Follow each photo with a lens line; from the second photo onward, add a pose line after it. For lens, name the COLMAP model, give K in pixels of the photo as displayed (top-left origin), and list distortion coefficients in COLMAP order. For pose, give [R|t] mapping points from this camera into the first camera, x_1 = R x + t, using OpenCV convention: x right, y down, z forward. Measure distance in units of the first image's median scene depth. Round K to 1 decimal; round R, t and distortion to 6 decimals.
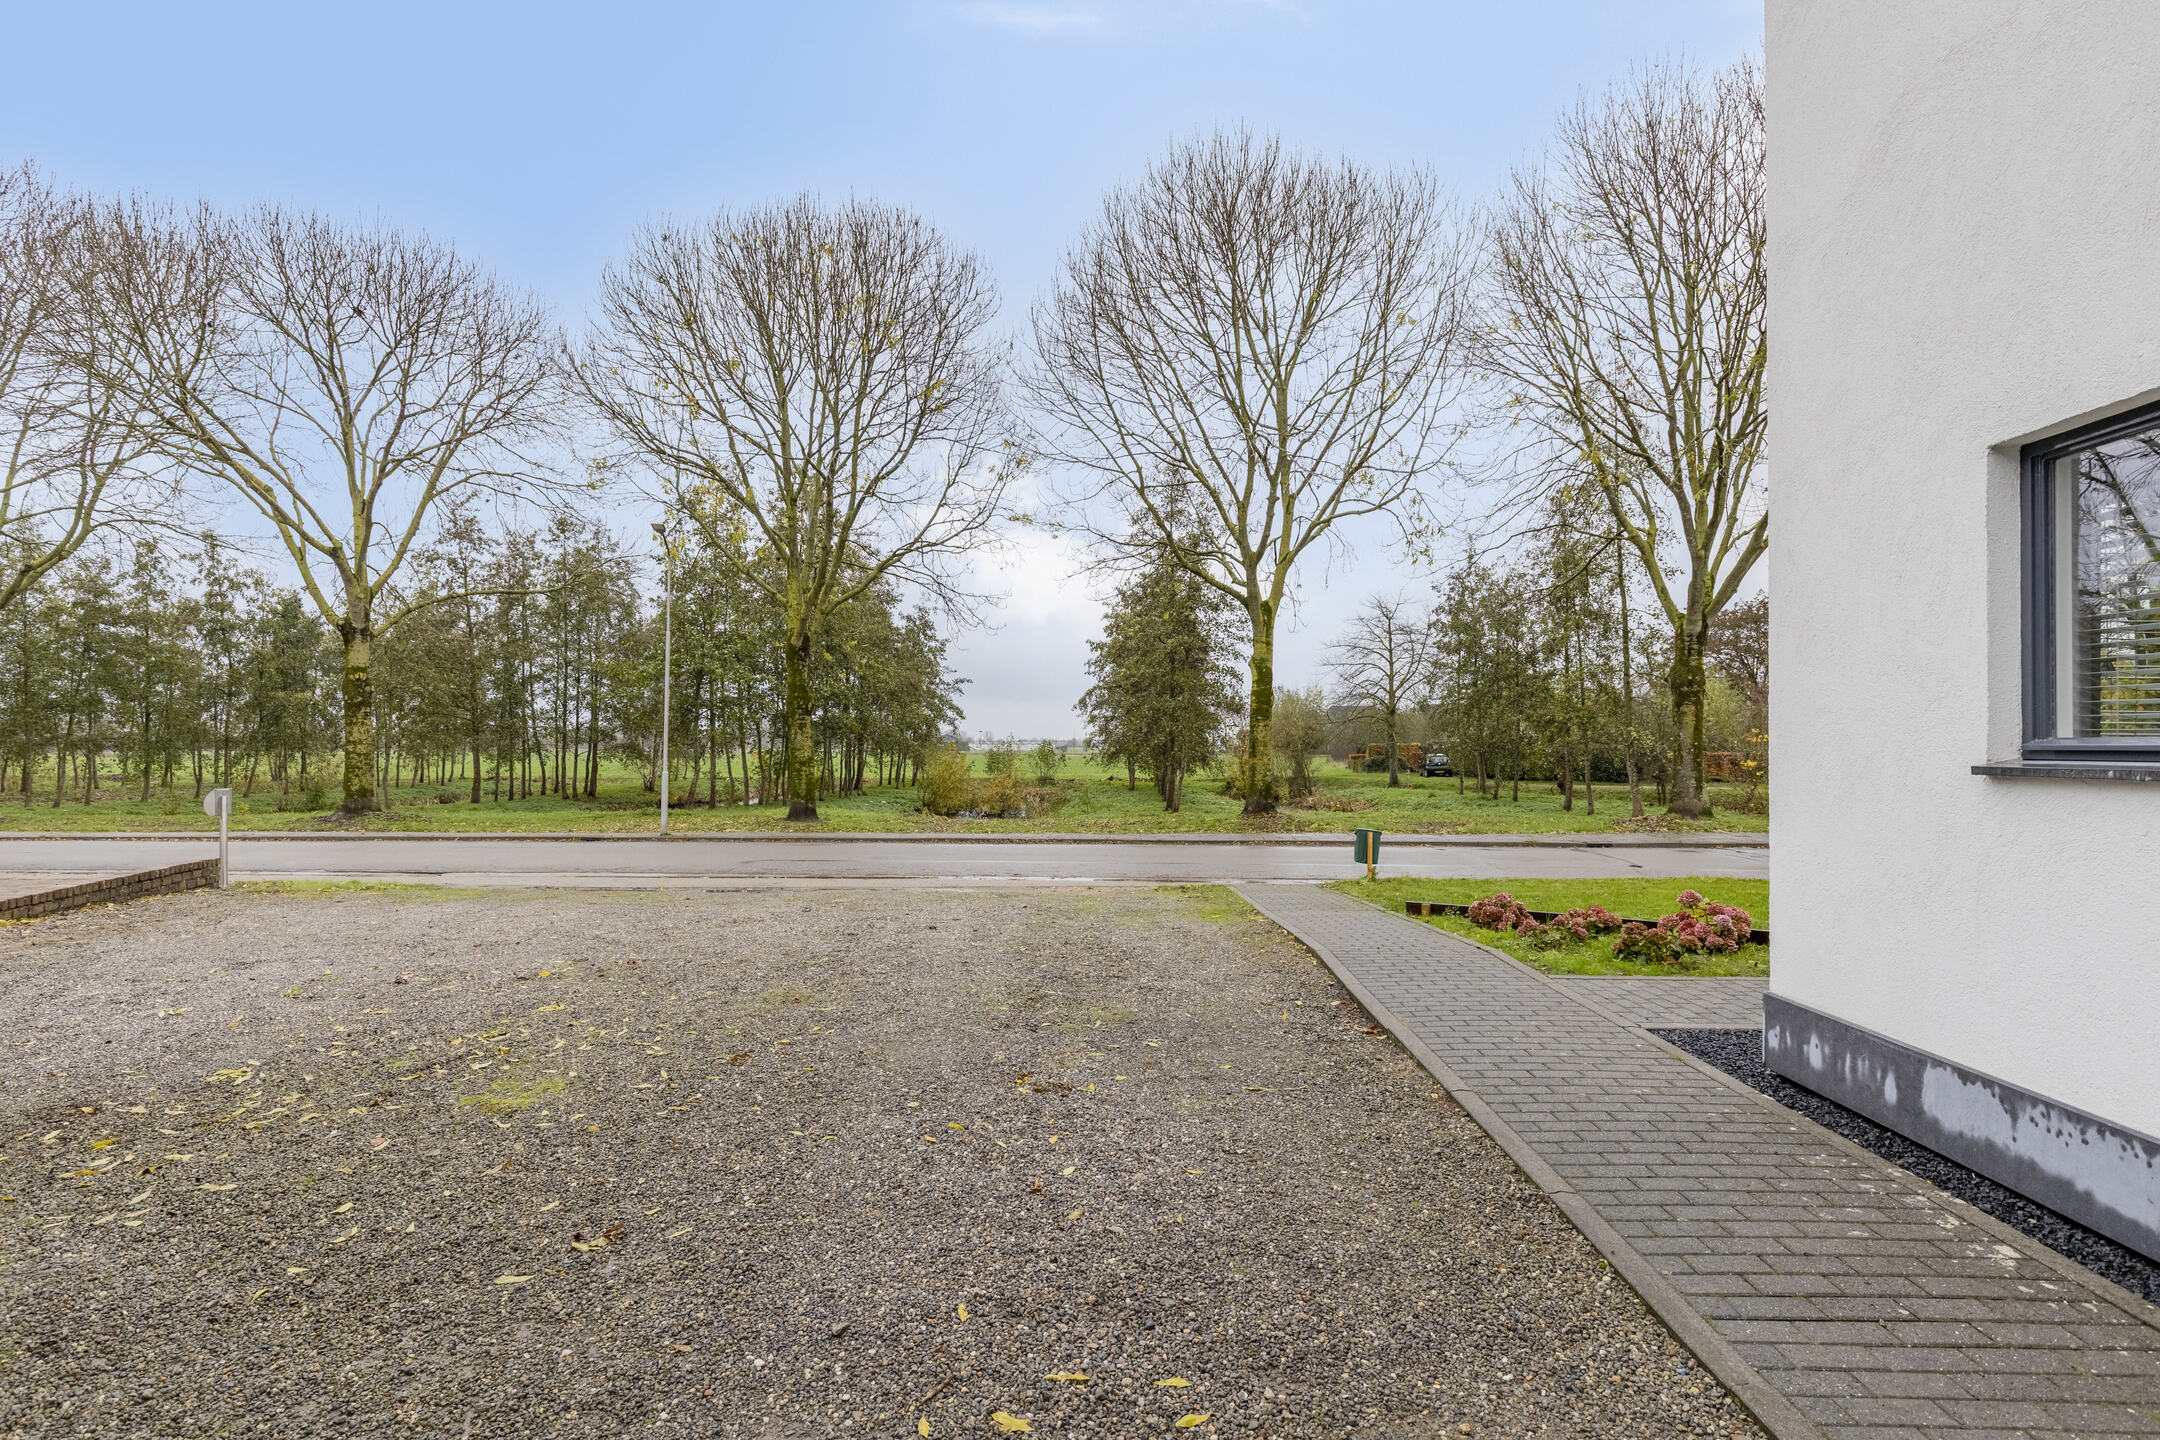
lens RADIAL K [[1074.2, 0, 1071.0], [0, 1074.2, 739.4], [0, 0, 1]] dist [-0.004252, -0.000607]
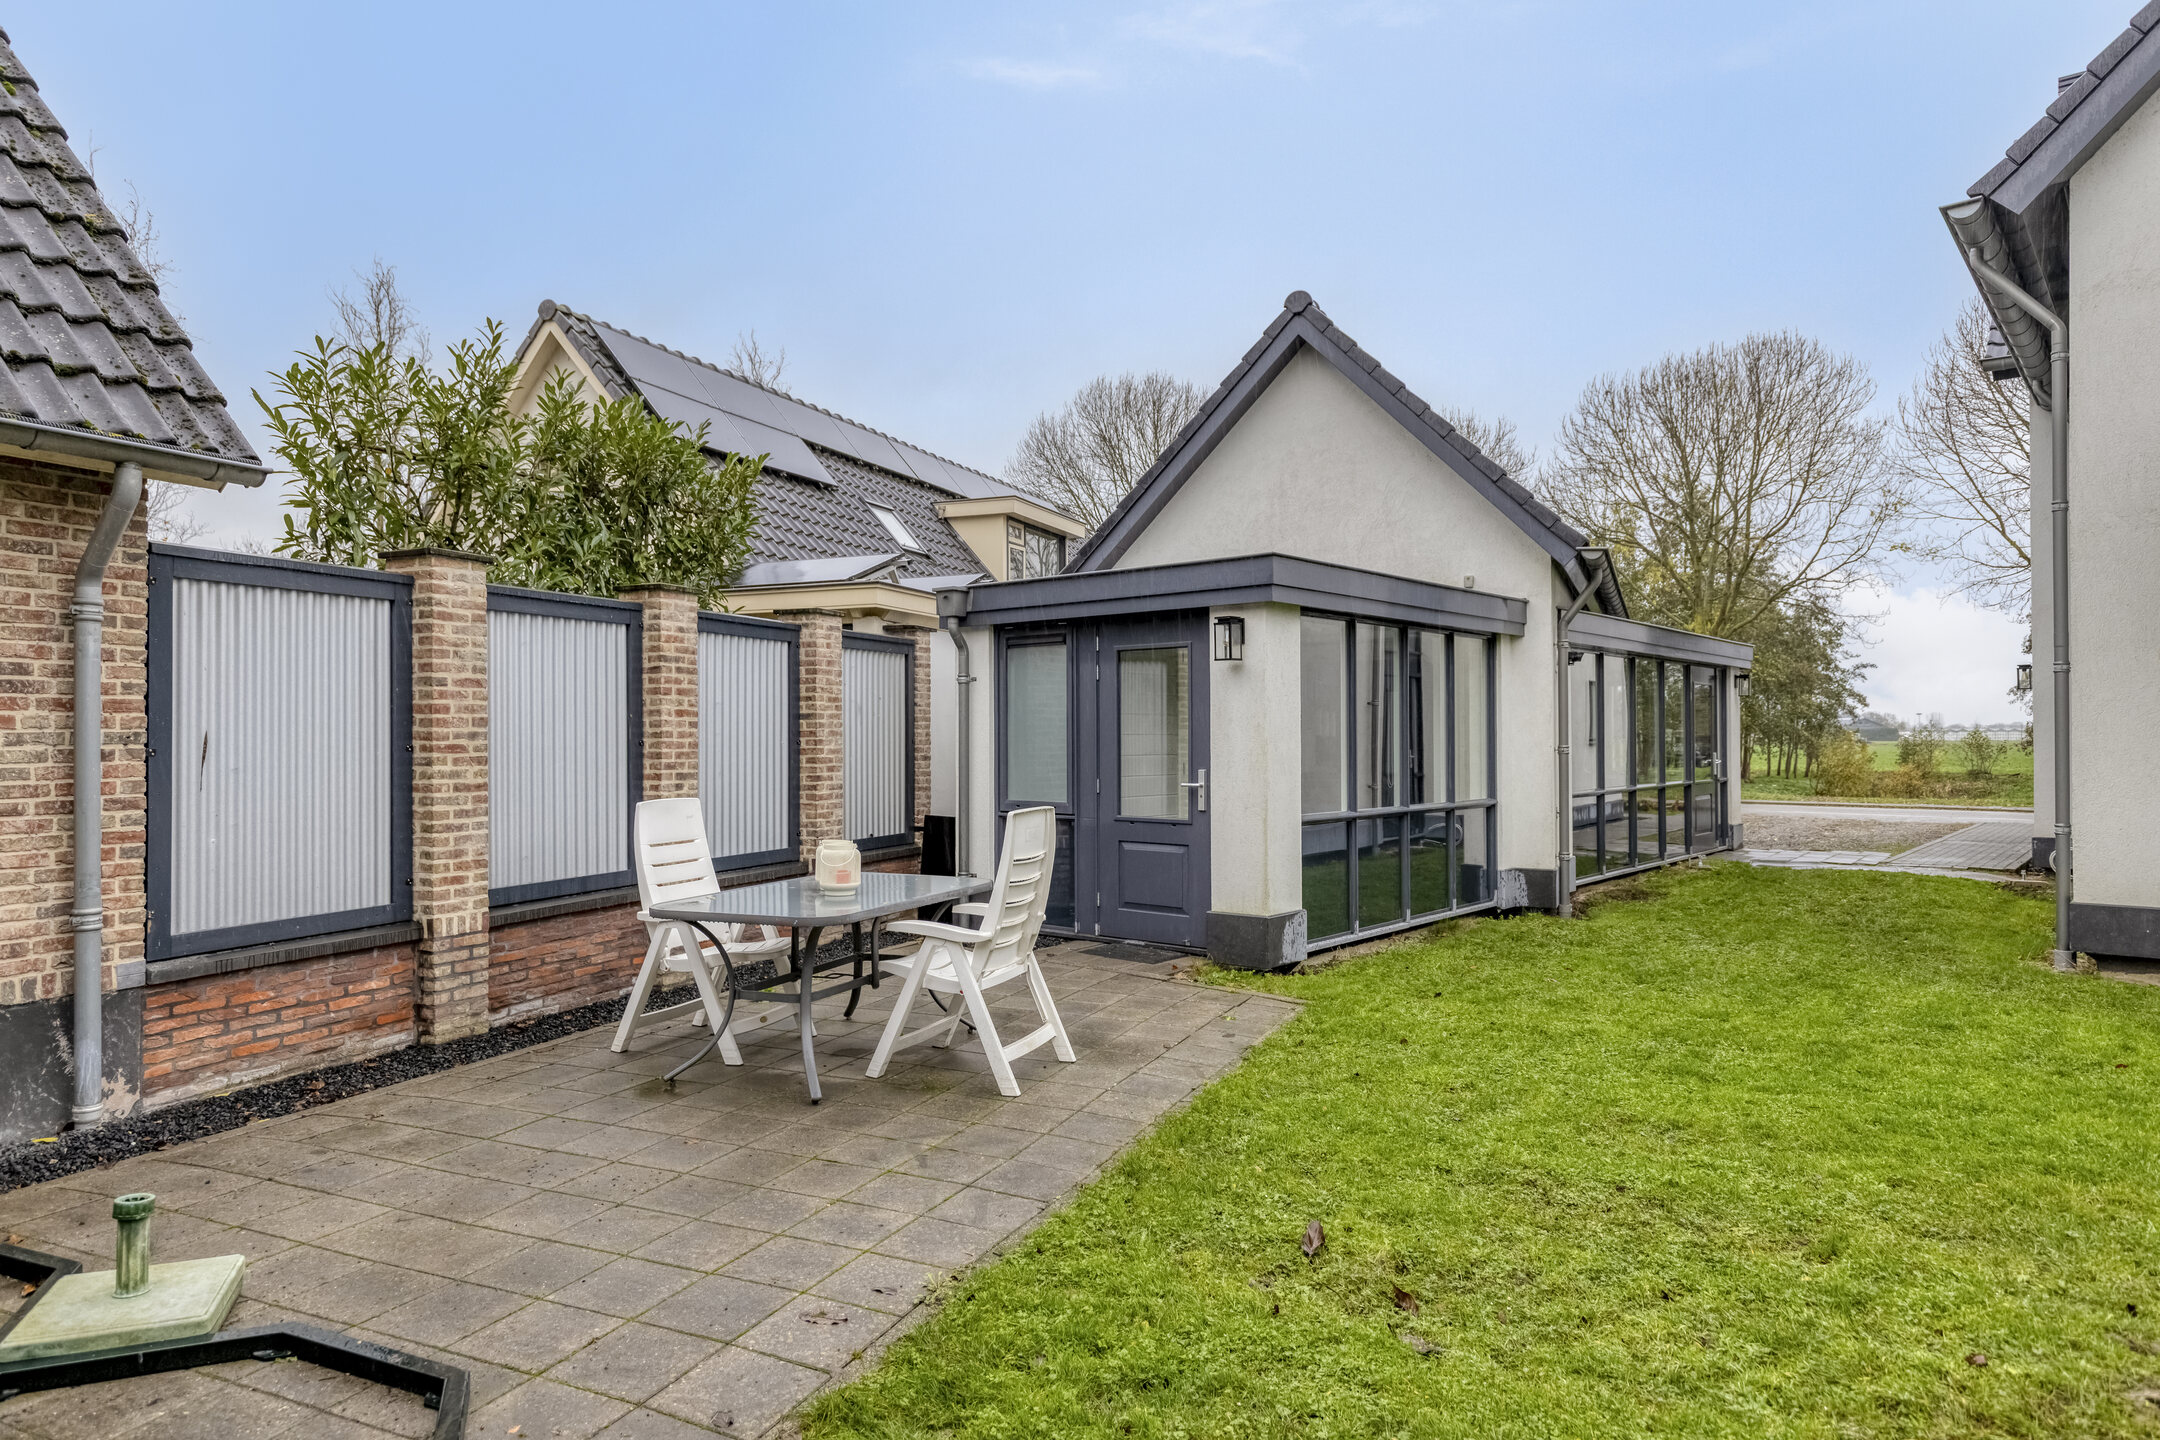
lens RADIAL K [[1285.4, 0, 1082.6], [0, 1285.4, 719.4], [0, 0, 1]] dist [-0.002695, 0.001451]
pose [[0.788307, -0.007321, -0.615239, 0.055266], [0.004262, 0.999970, -0.006438, -0.003749], [0.615267, 0.002453, 0.788315, -0.334897]]
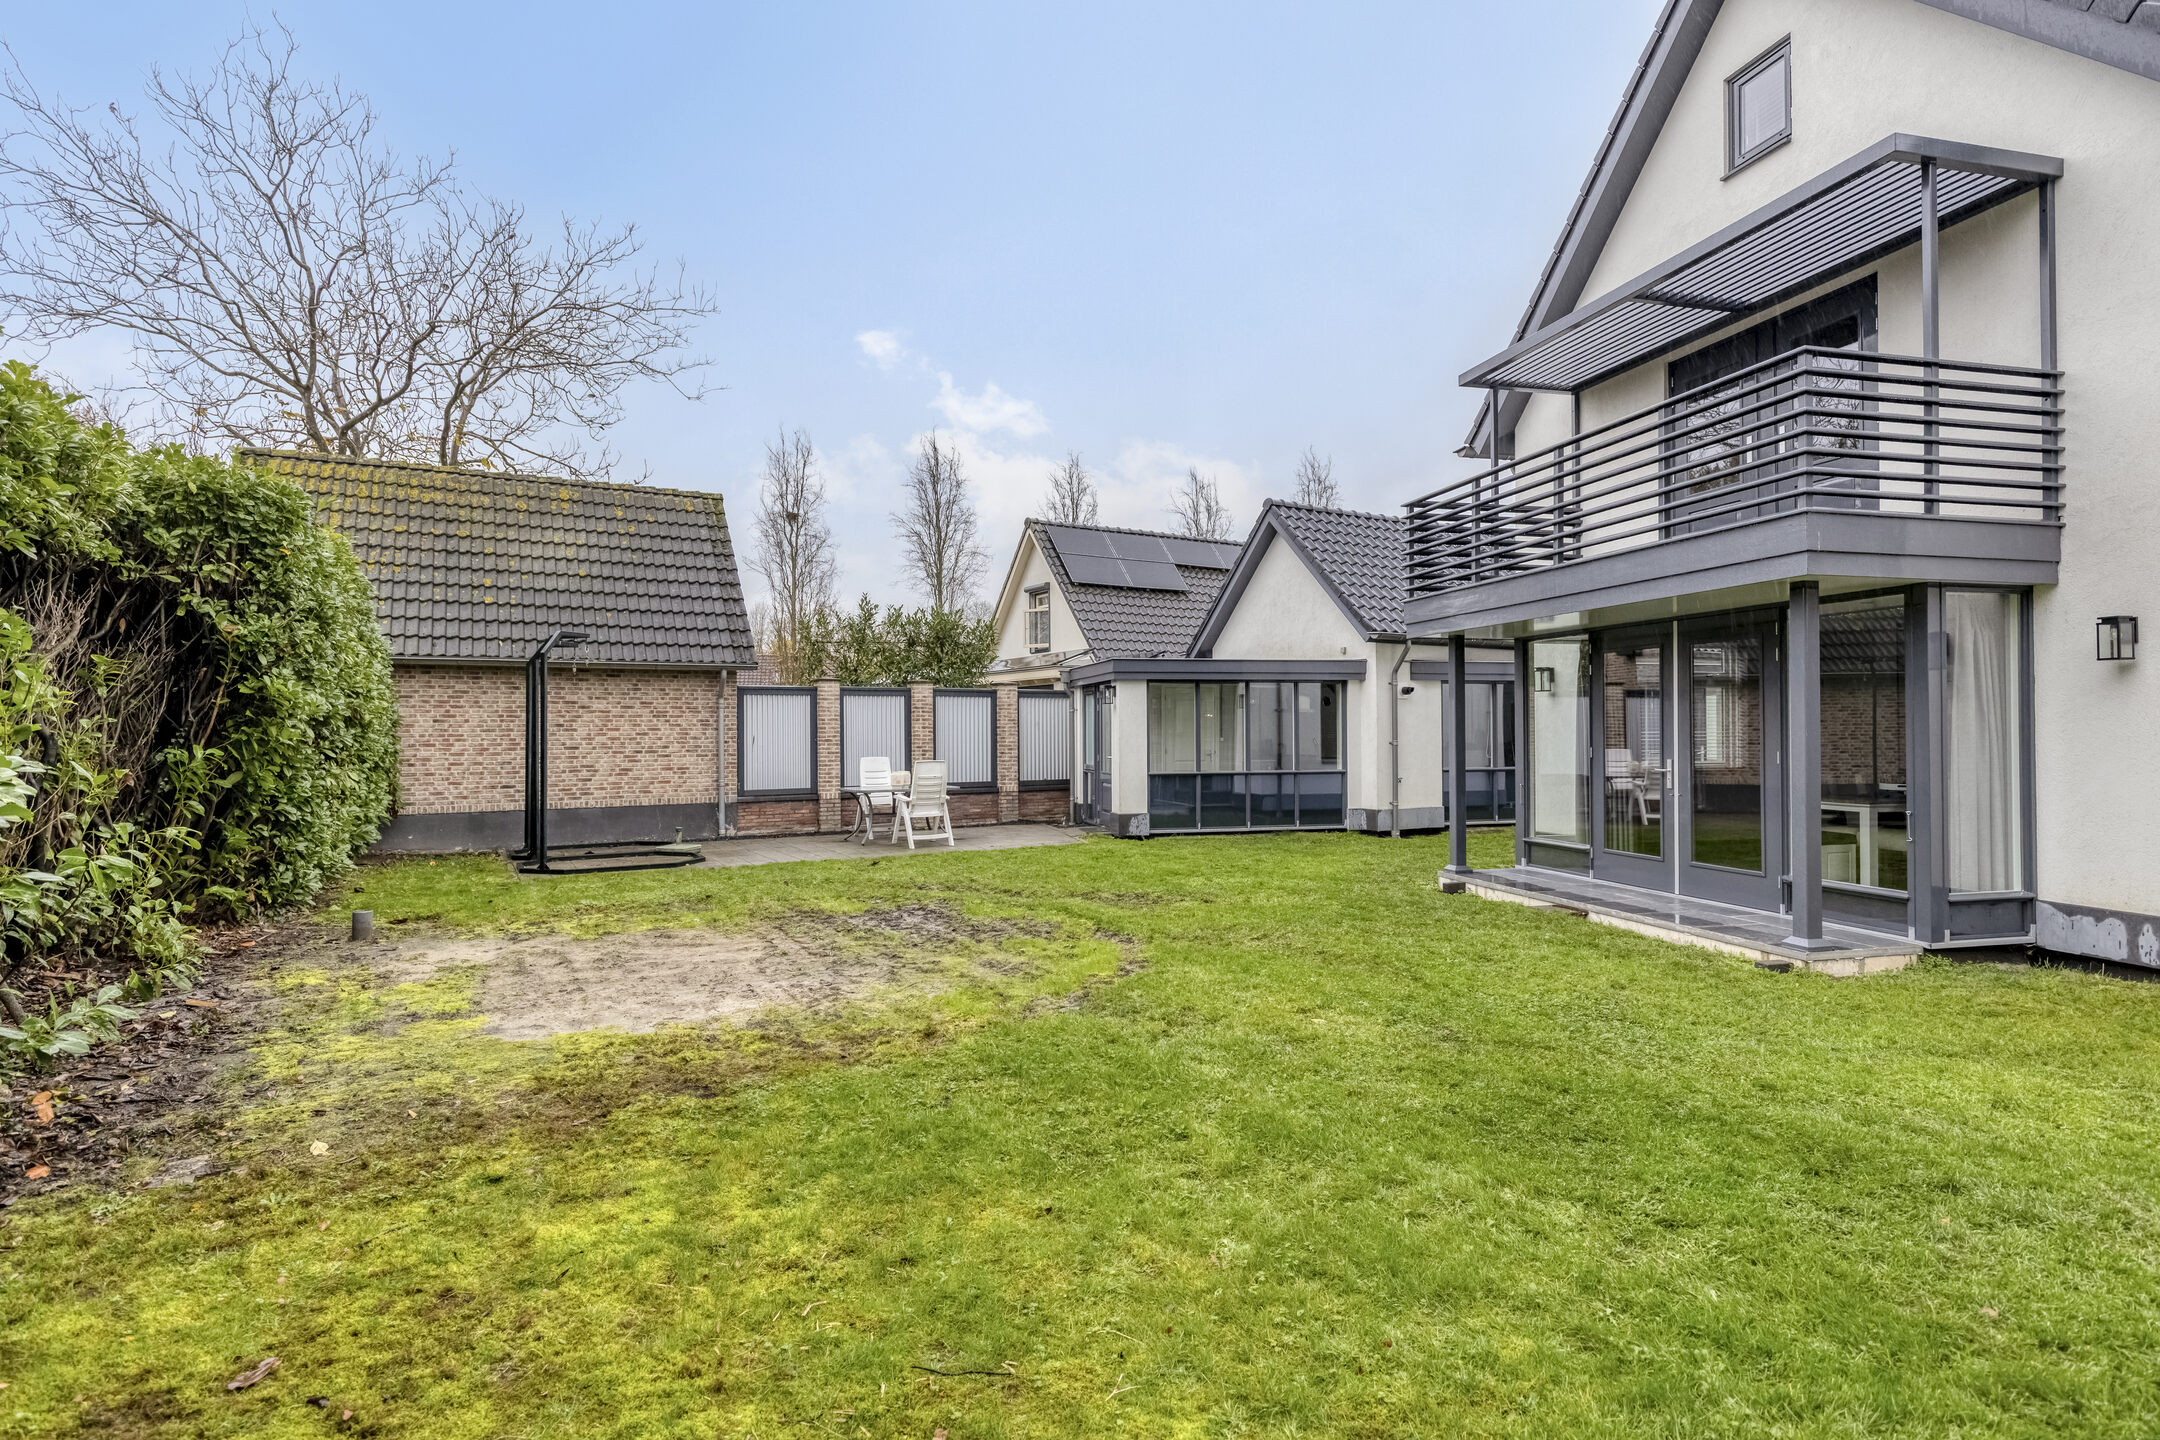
lens RADIAL K [[1074.2, 0, 1084.8], [0, 1074.2, 714.9], [0, 0, 1]] dist [-0.004252, -0.000607]
pose [[0.284785, -0.014103, -0.958488, 0.241471], [0.009491, 0.999884, -0.011893, -0.005022], [0.958545, -0.005710, 0.284886, -0.298611]]
